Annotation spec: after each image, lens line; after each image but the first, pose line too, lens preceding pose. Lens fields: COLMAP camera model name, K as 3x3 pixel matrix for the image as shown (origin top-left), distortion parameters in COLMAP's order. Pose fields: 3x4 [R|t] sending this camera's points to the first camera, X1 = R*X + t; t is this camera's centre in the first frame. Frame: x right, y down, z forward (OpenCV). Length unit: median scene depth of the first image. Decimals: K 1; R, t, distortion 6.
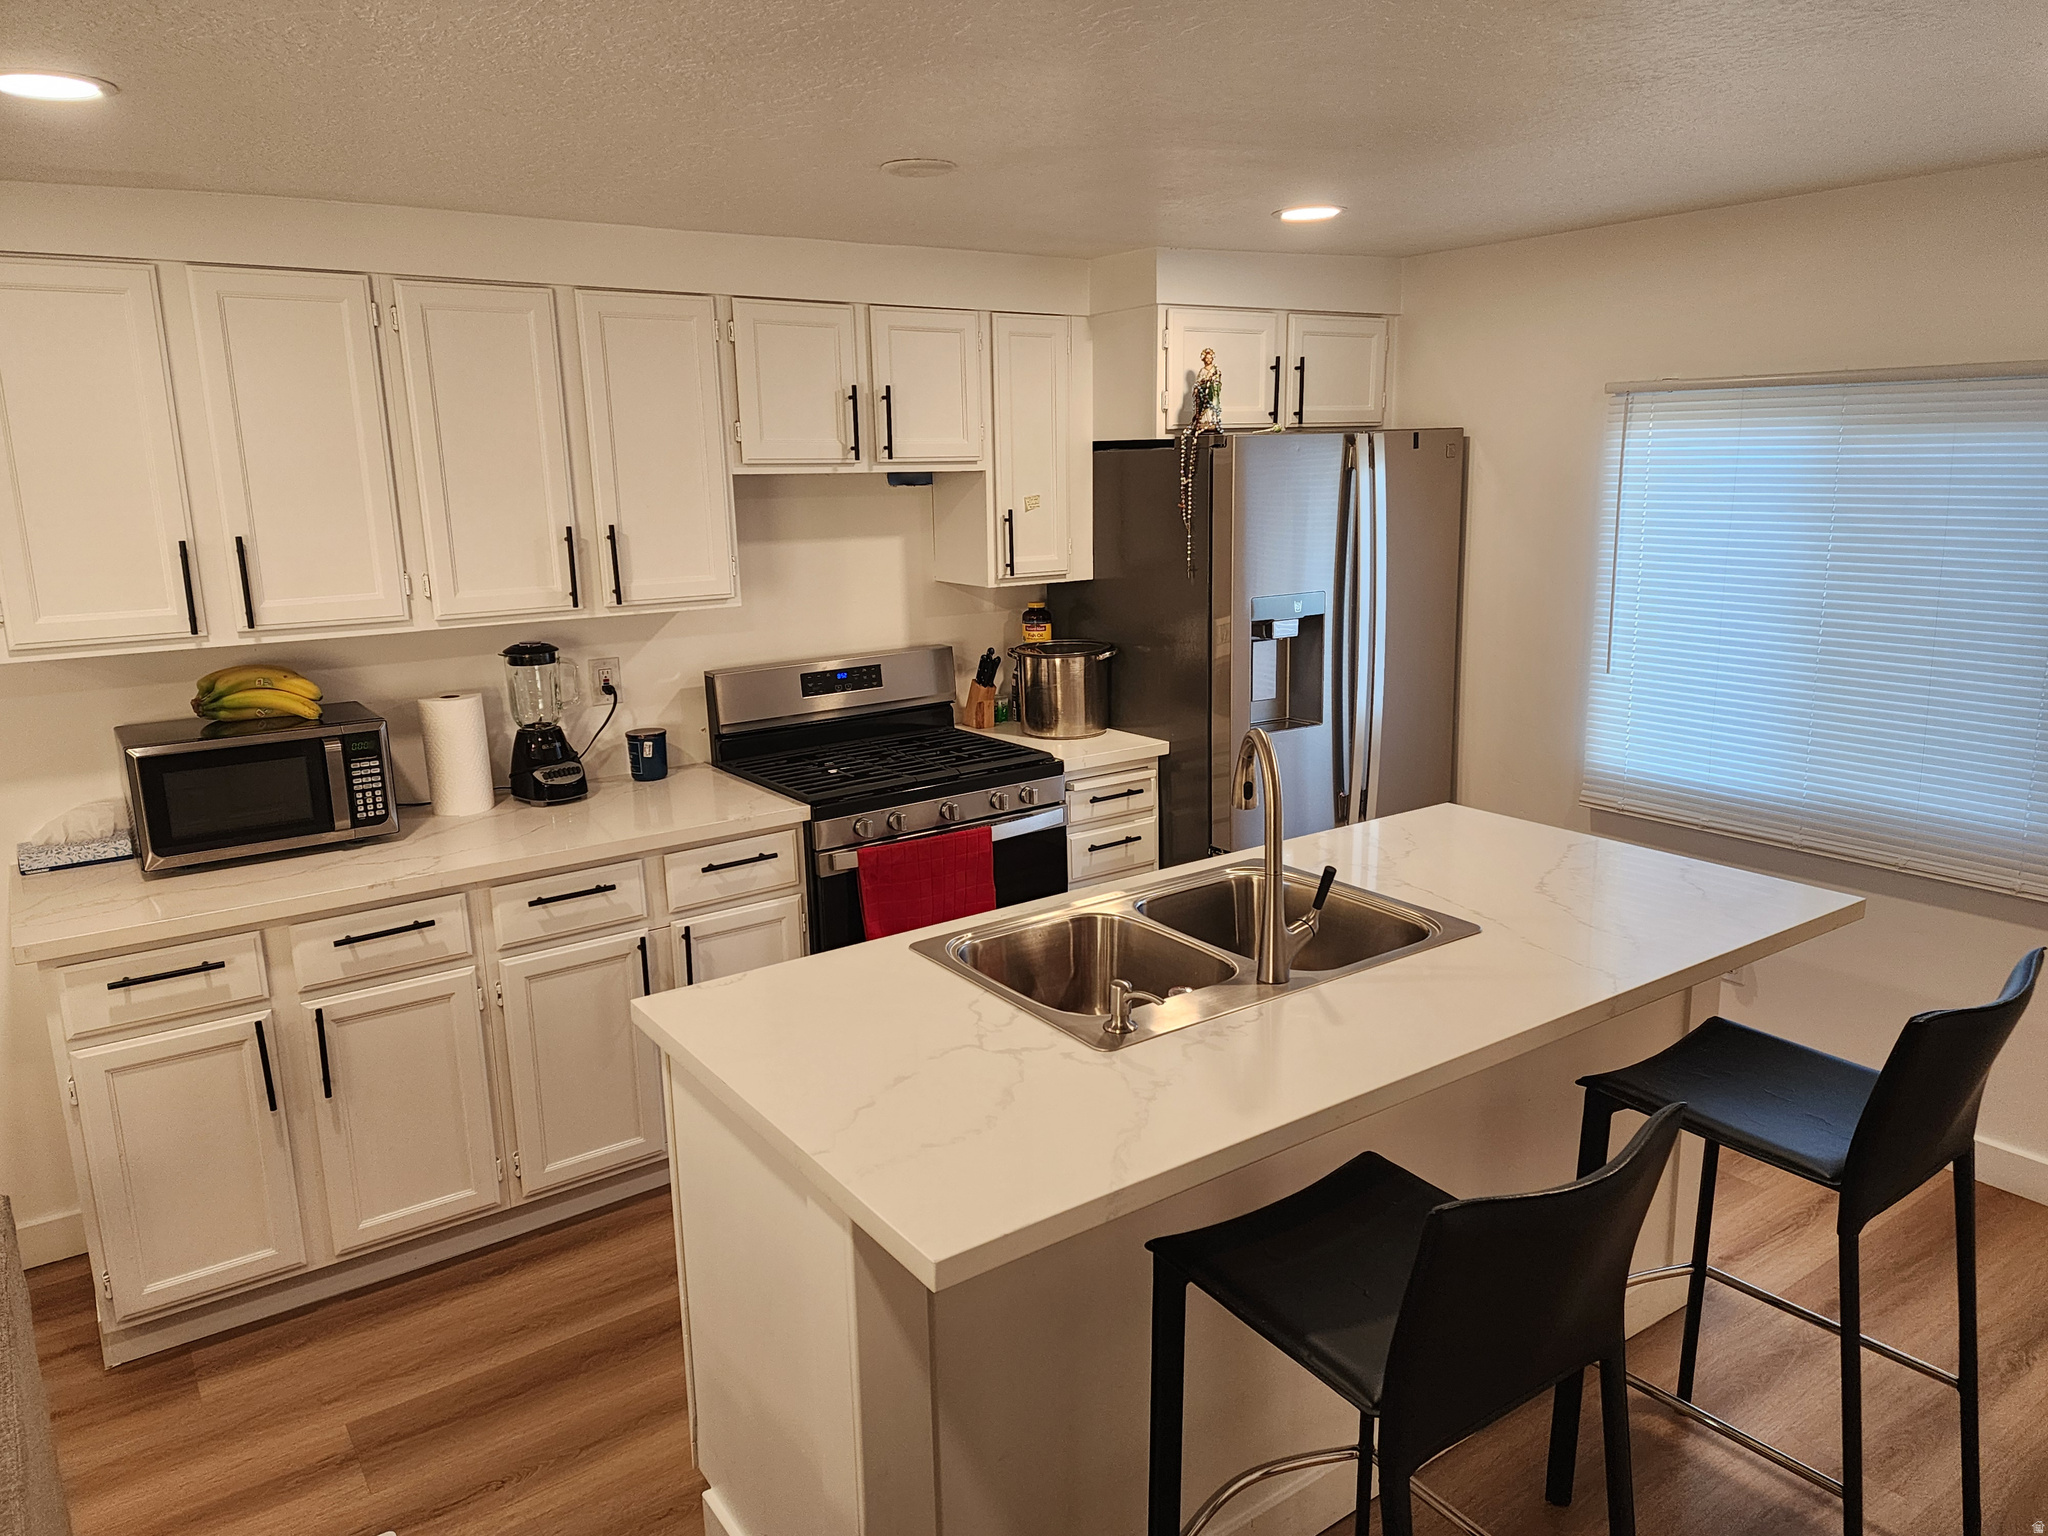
lens RADIAL K [[1398.1, 0, 1020.7], [0, 1398.1, 763.2], [0, 0, 1]] dist [0.063896, -0.000829]
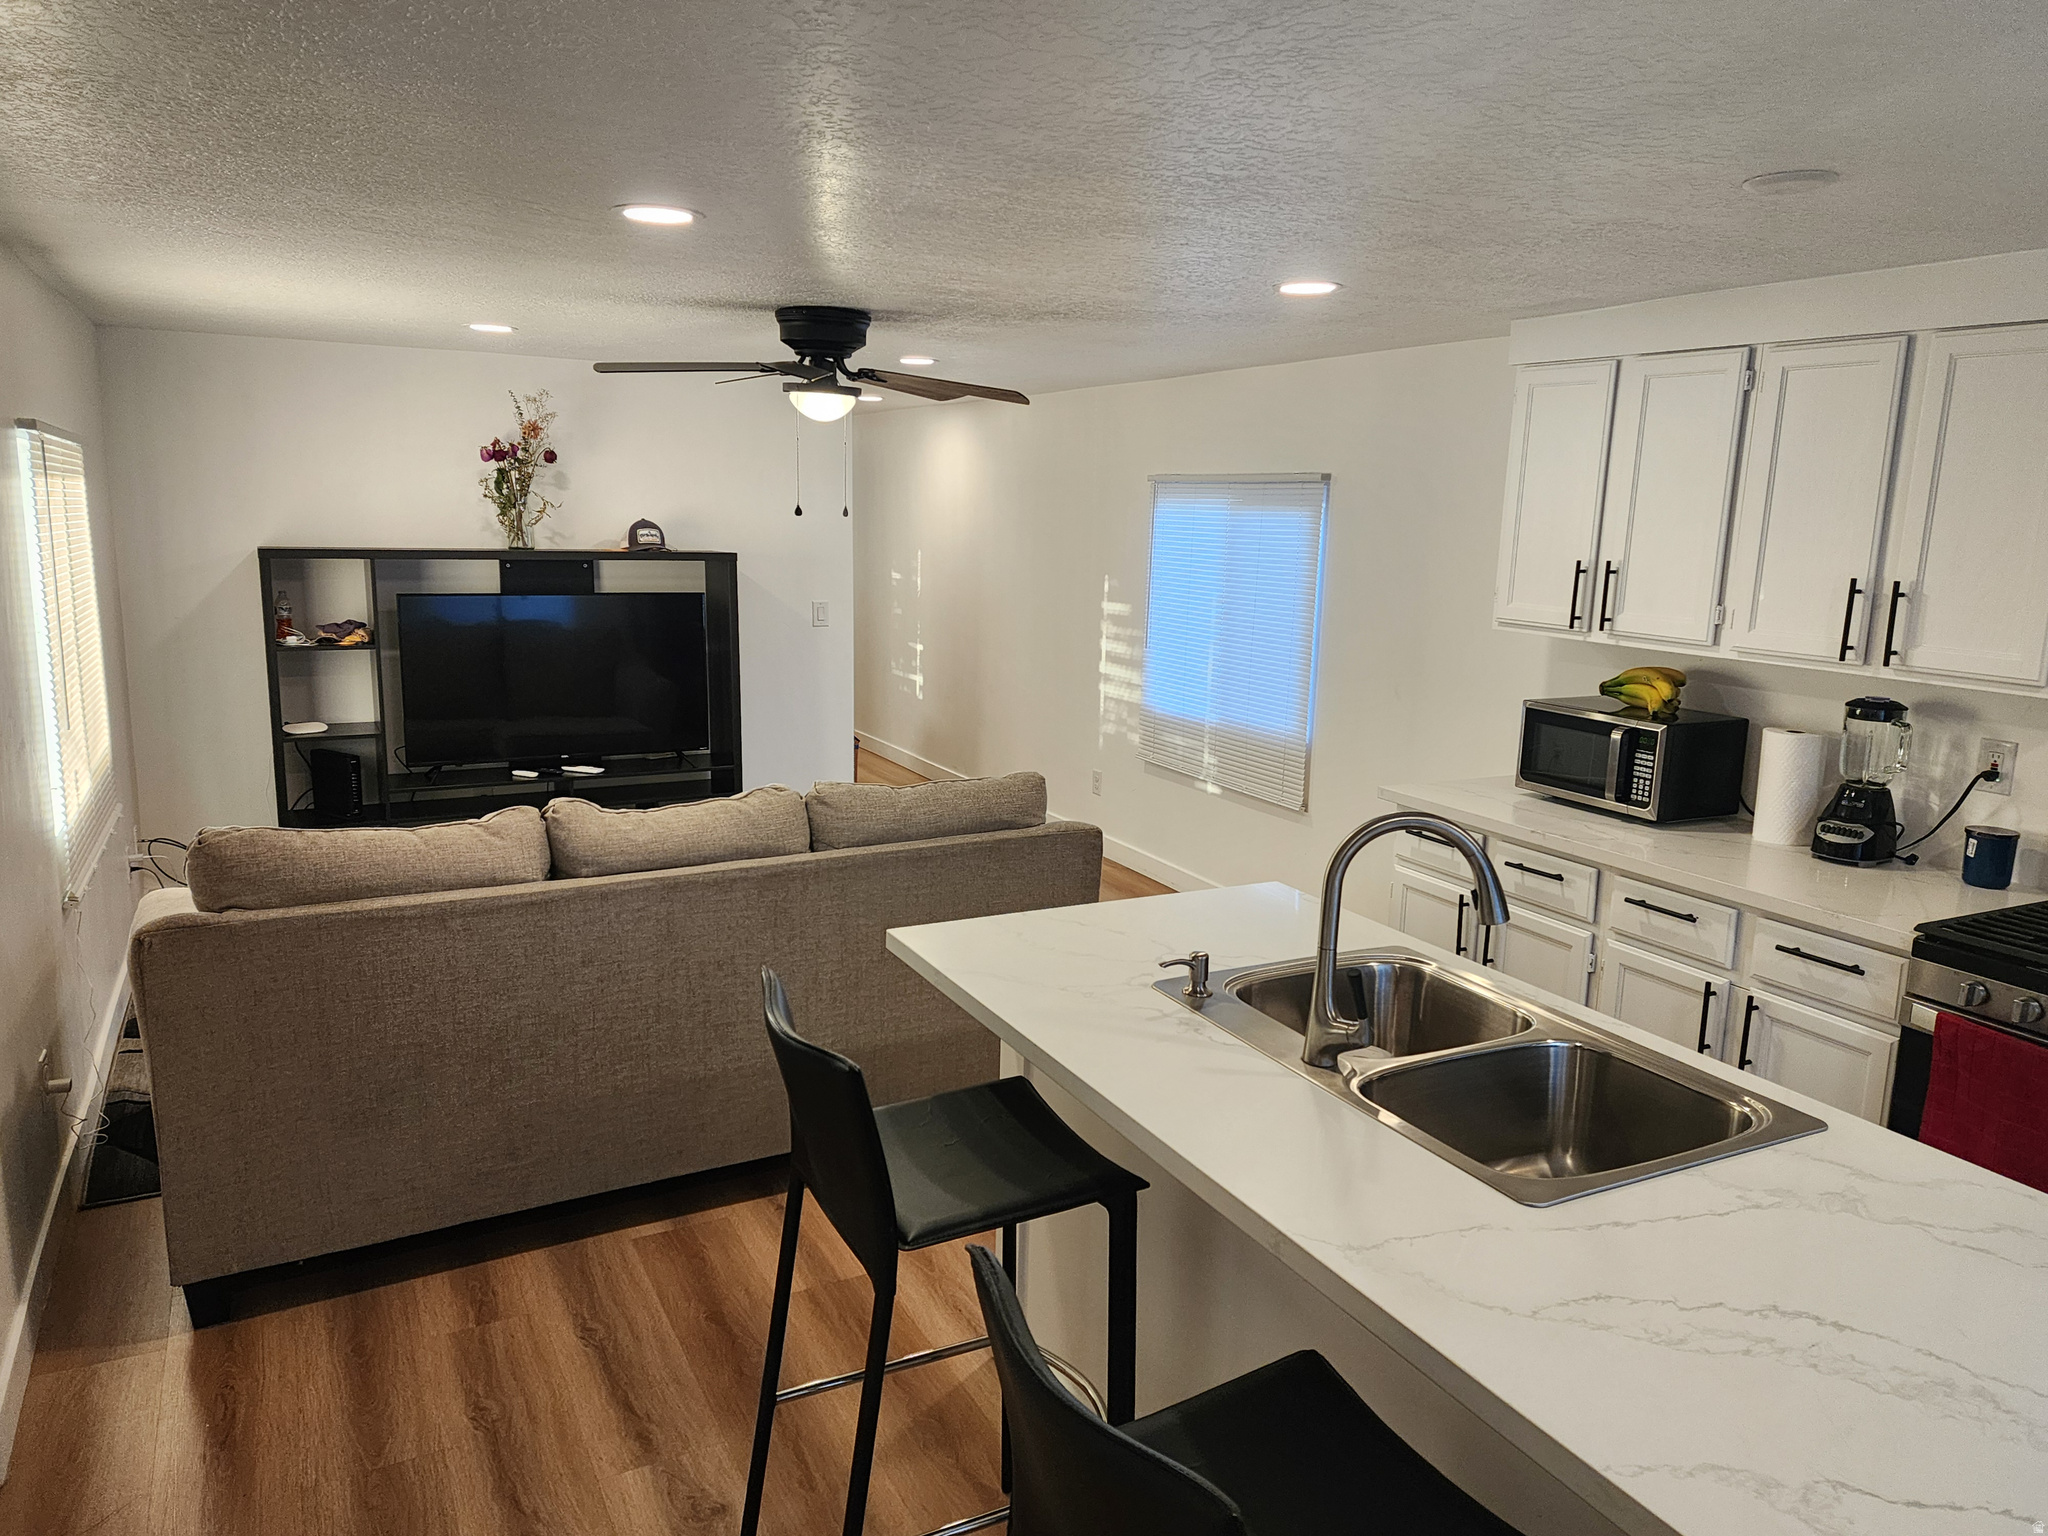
lens RADIAL K [[1389.5, 0, 1036.7], [0, 1389.5, 754.1], [0, 0, 1]] dist [0.076775, -0.075959]
pose [[-0.130469, 0.194541, -0.972179, 0.671394], [-0.239762, 0.945265, 0.221333, -0.124422], [0.962025, 0.261969, -0.076685, 0.527410]]
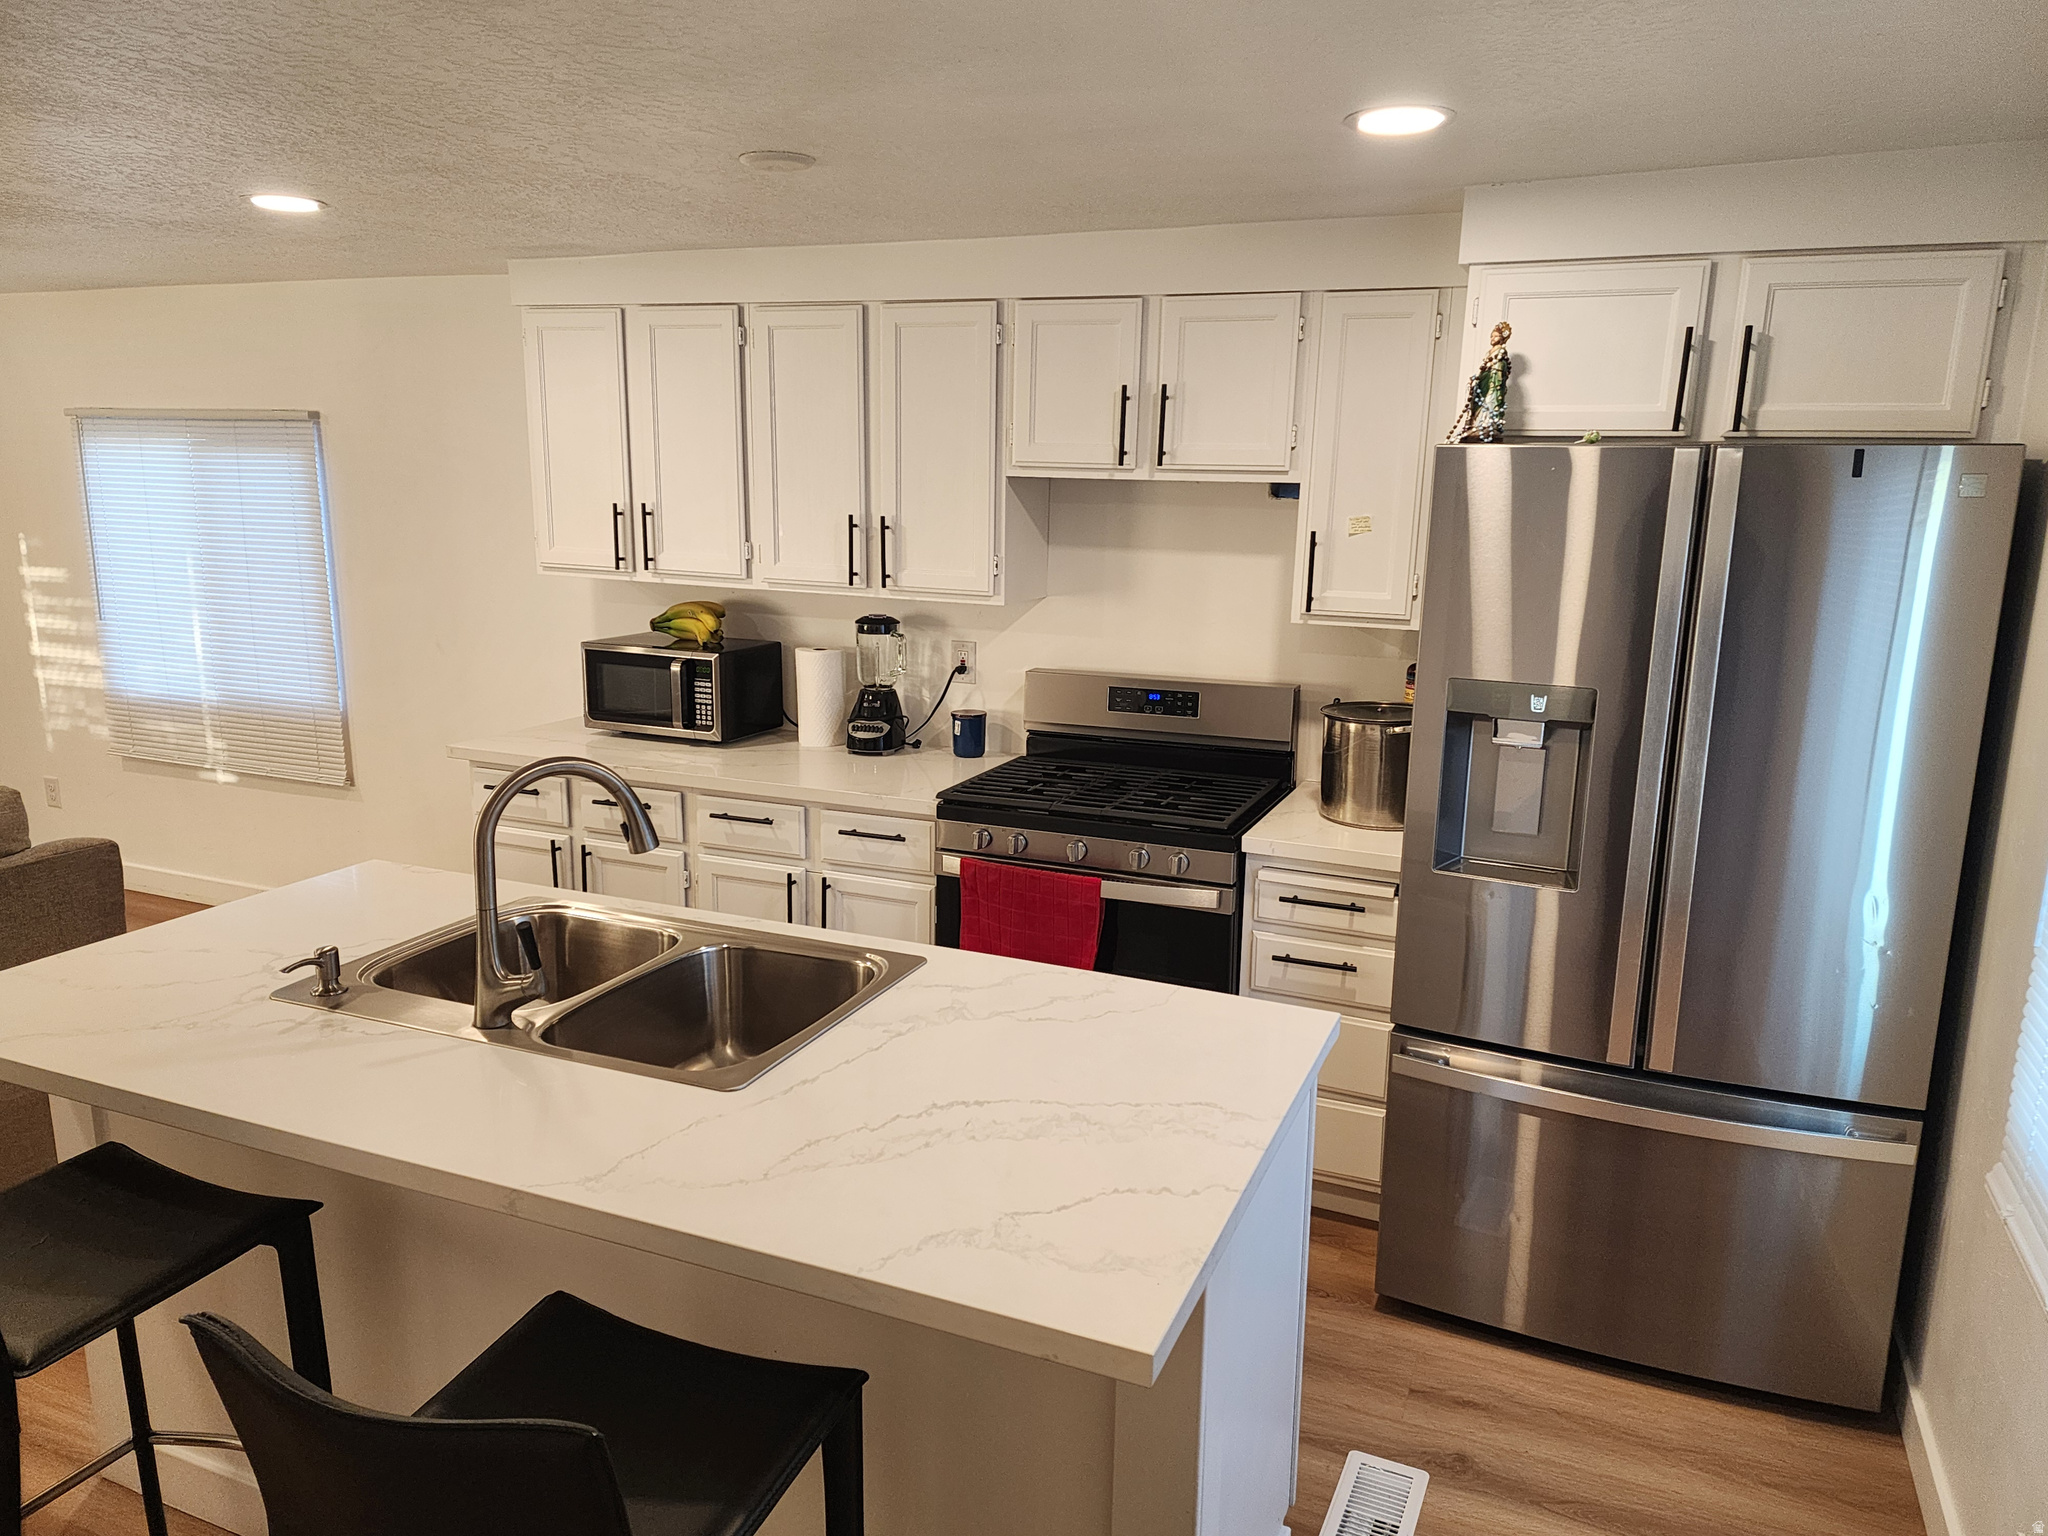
lens RADIAL K [[1381.3, 0, 1039.8], [0, 1381.3, 778.1], [0, 0, 1]] dist [0.099665, -0.103059]
pose [[0.535066, 0.214247, -0.817192, 0.681259], [-0.213079, 0.970260, 0.114861, -0.113634], [0.817497, 0.112669, 0.564805, 0.477230]]
